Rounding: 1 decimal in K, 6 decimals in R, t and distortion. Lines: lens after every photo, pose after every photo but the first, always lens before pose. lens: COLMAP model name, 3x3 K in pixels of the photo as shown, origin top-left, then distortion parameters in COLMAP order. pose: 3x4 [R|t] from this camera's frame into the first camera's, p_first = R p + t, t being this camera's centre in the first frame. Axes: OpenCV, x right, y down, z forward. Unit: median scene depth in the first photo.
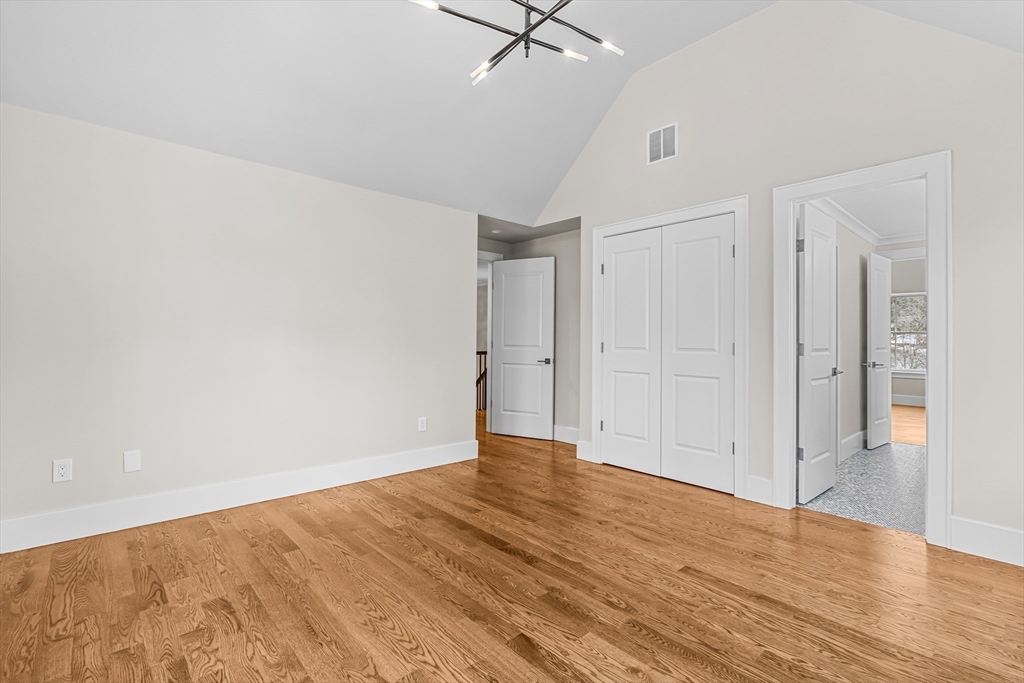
lens RADIAL K [[452.8, 0, 511.5], [0, 452.8, 339.1], [0, 0, 1]] dist [-0.002646, -0.000289]
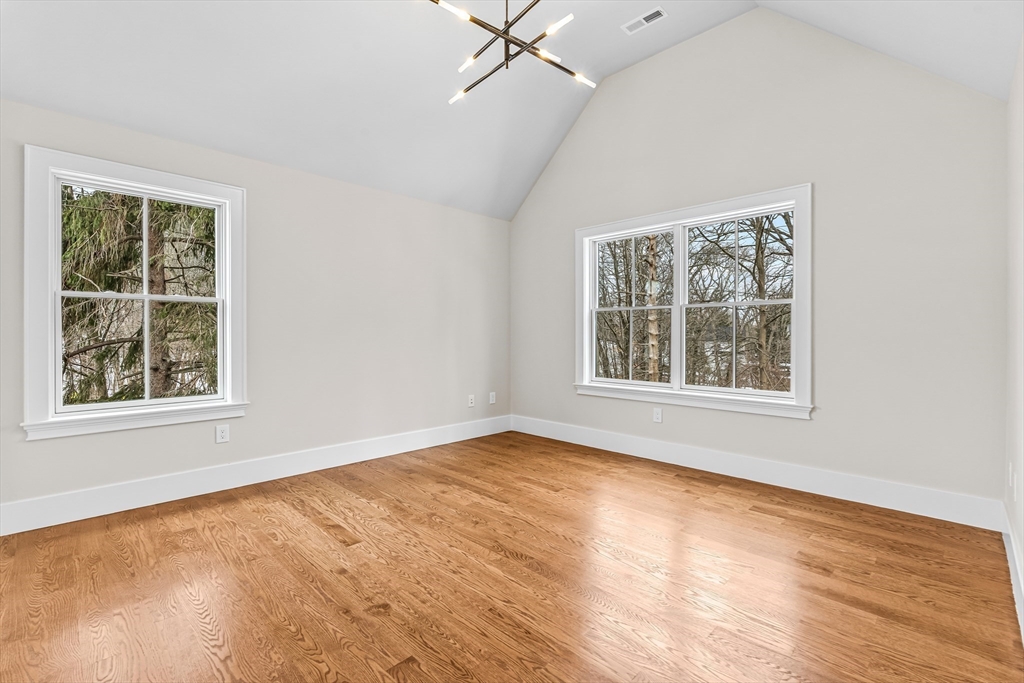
lens RADIAL K [[452.8, 0, 511.9], [0, 452.8, 339.5], [0, 0, 1]] dist [-0.002646, -0.000289]
pose [[-0.998533, -0.008581, -0.053462, 0.076463], [-0.008746, 0.999958, 0.002850, 0.030481], [0.053435, 0.003313, -0.998566, 2.120873]]
